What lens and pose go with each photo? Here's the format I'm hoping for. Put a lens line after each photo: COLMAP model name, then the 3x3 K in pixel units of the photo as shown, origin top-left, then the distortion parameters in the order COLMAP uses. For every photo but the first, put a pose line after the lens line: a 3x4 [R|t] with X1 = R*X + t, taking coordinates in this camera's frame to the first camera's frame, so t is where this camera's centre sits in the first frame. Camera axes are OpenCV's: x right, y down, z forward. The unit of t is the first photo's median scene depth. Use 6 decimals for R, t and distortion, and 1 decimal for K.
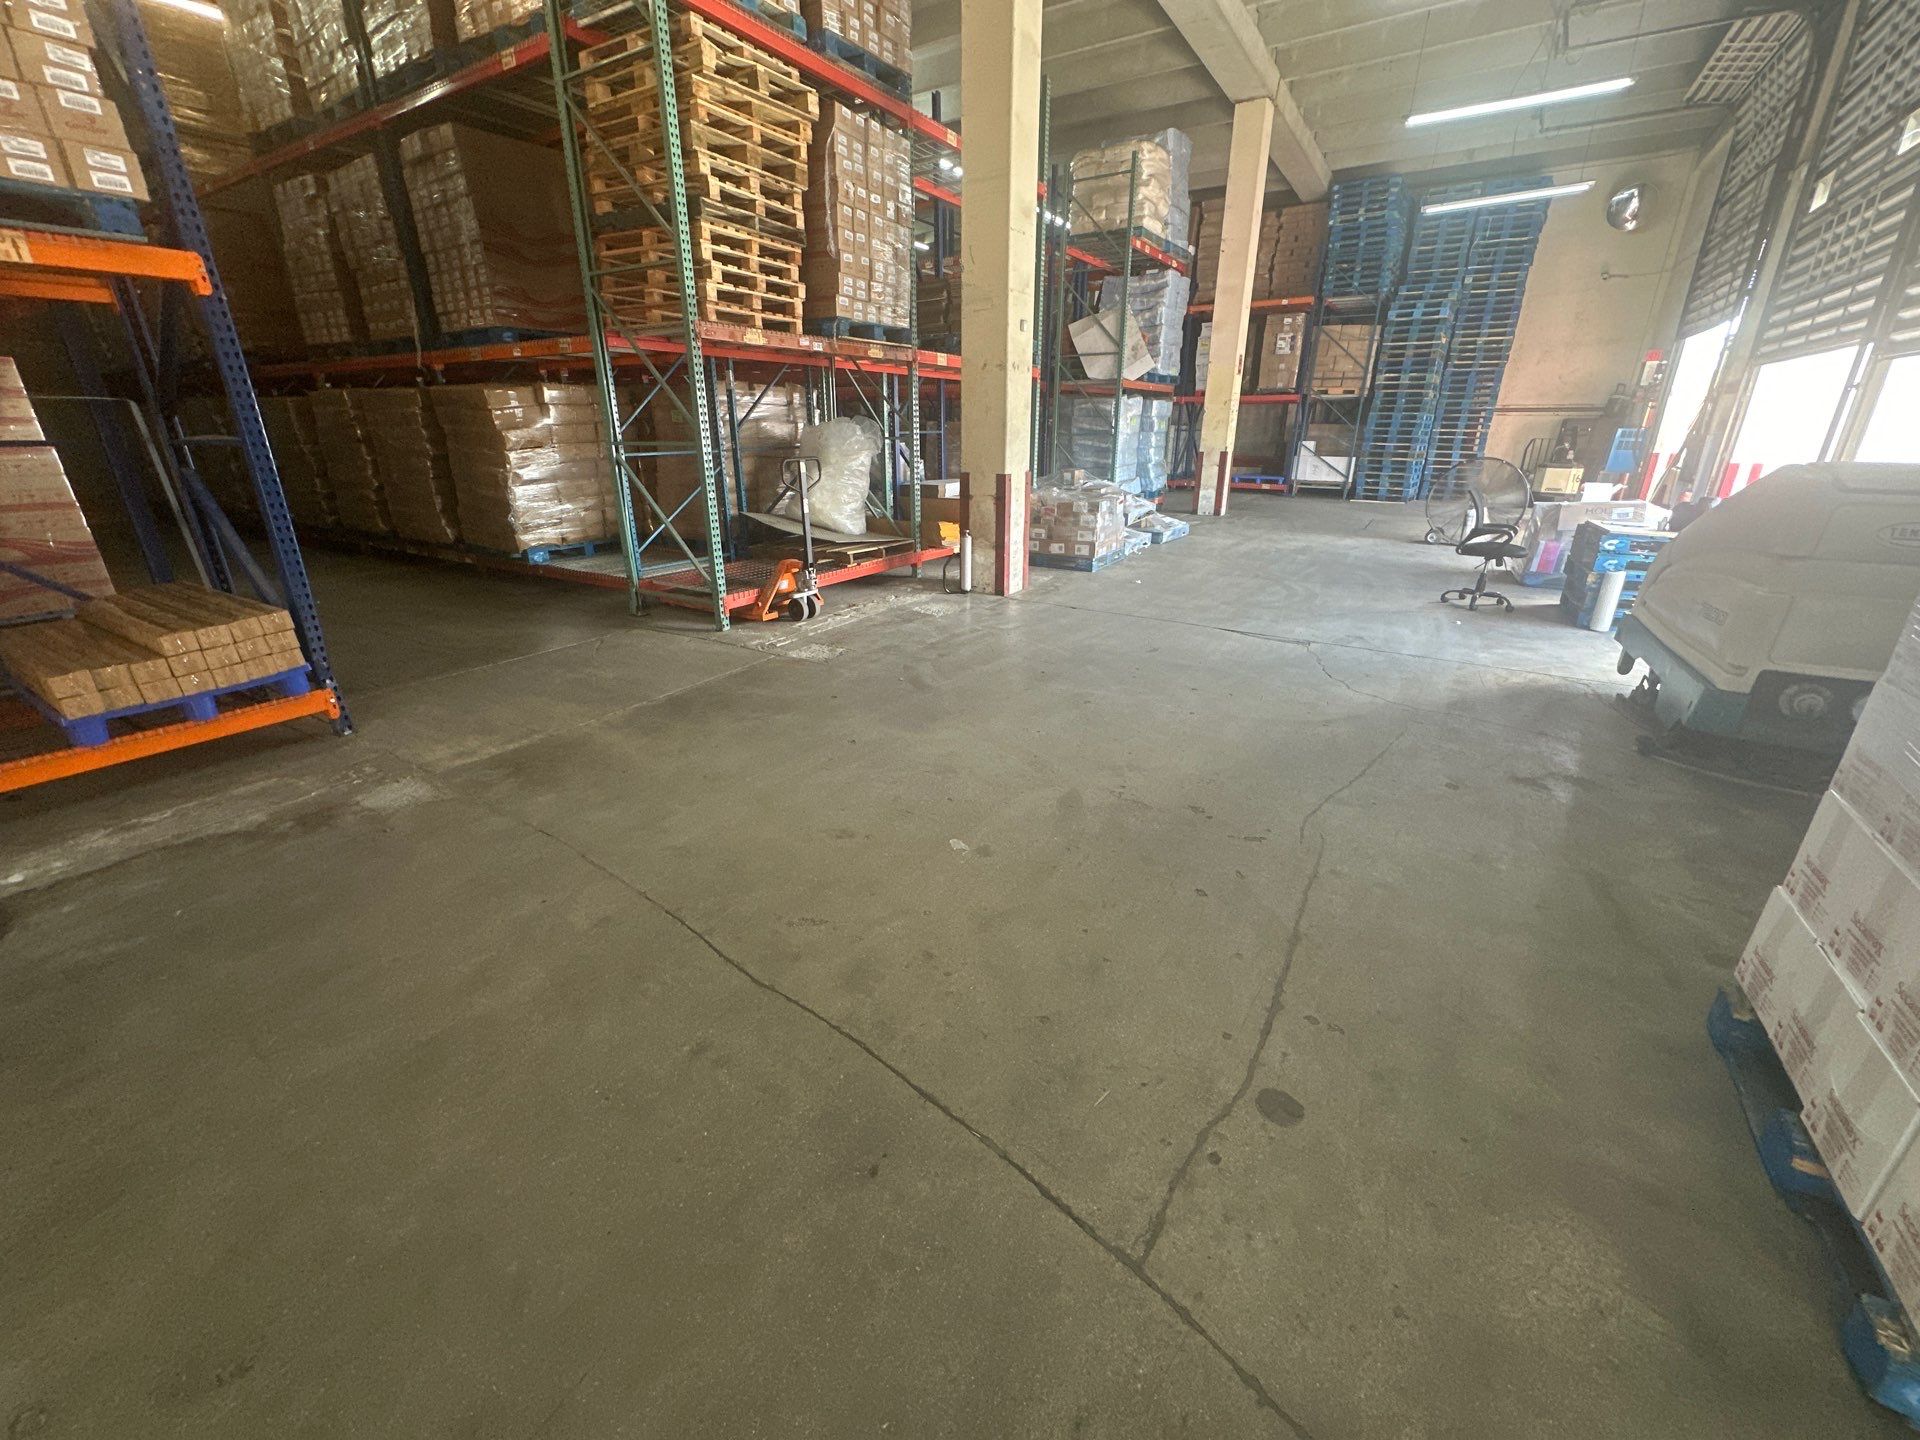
lens RADIAL K [[759.8, 0, 954.3], [0, 759.8, 712.3], [0, 0, 1]] dist [0.001262, -0.000005]
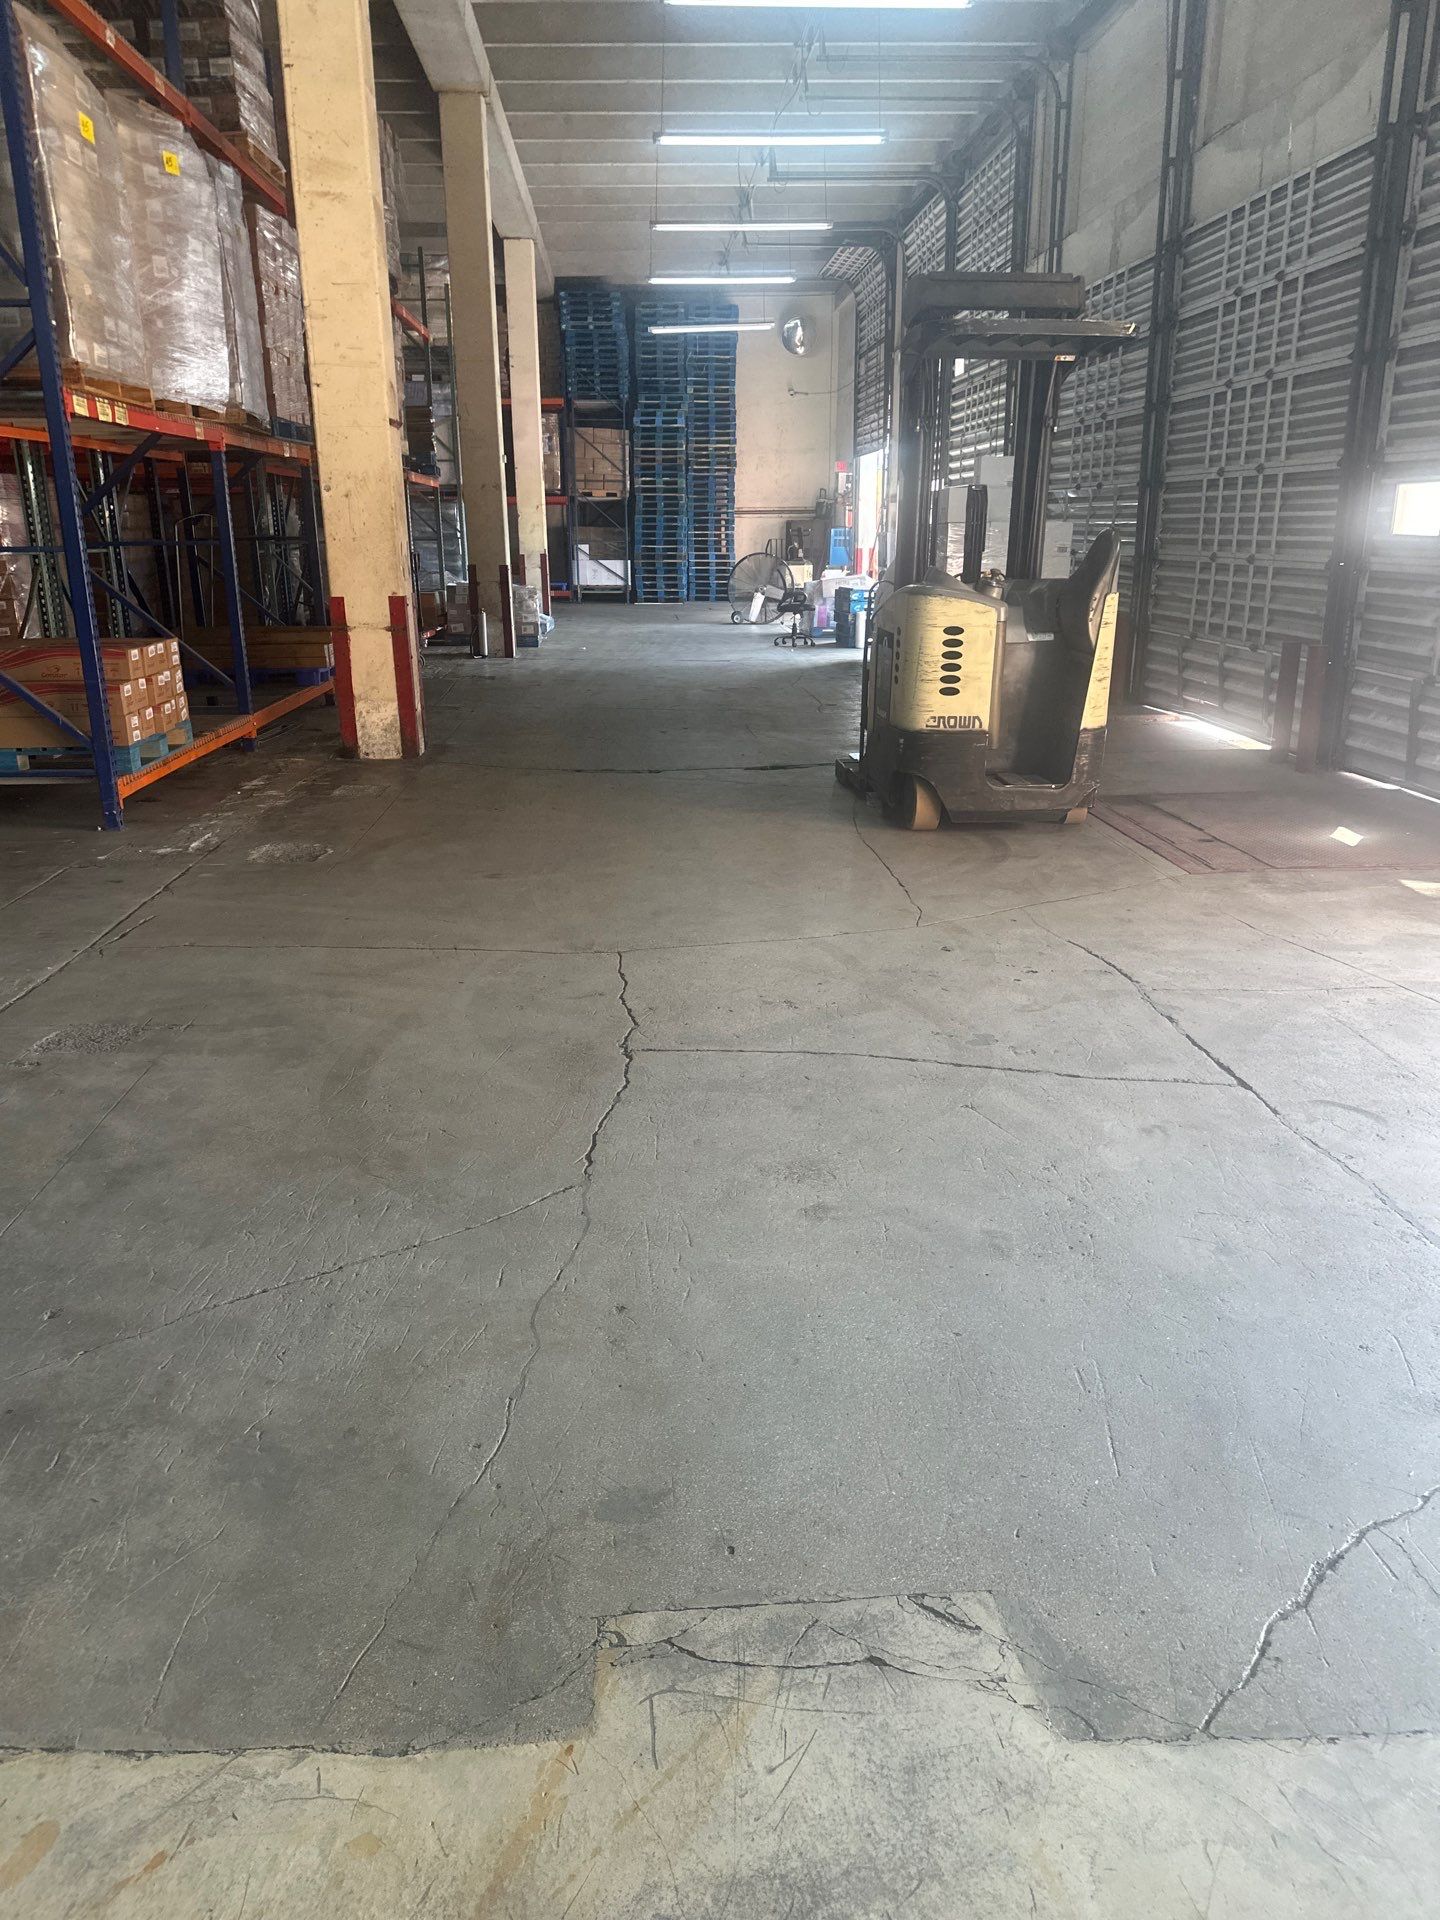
lens RADIAL K [[1359.0, 0, 720.0], [0, 1359.0, 960.0], [0, 0, 1]] dist [0.008444, -0.009405]
pose [[0.813141, -0.181398, 0.553078, -0.466340], [0.210727, 0.977485, 0.010782, 0.183667], [-0.542582, 0.107781, 0.833059, -0.493611]]
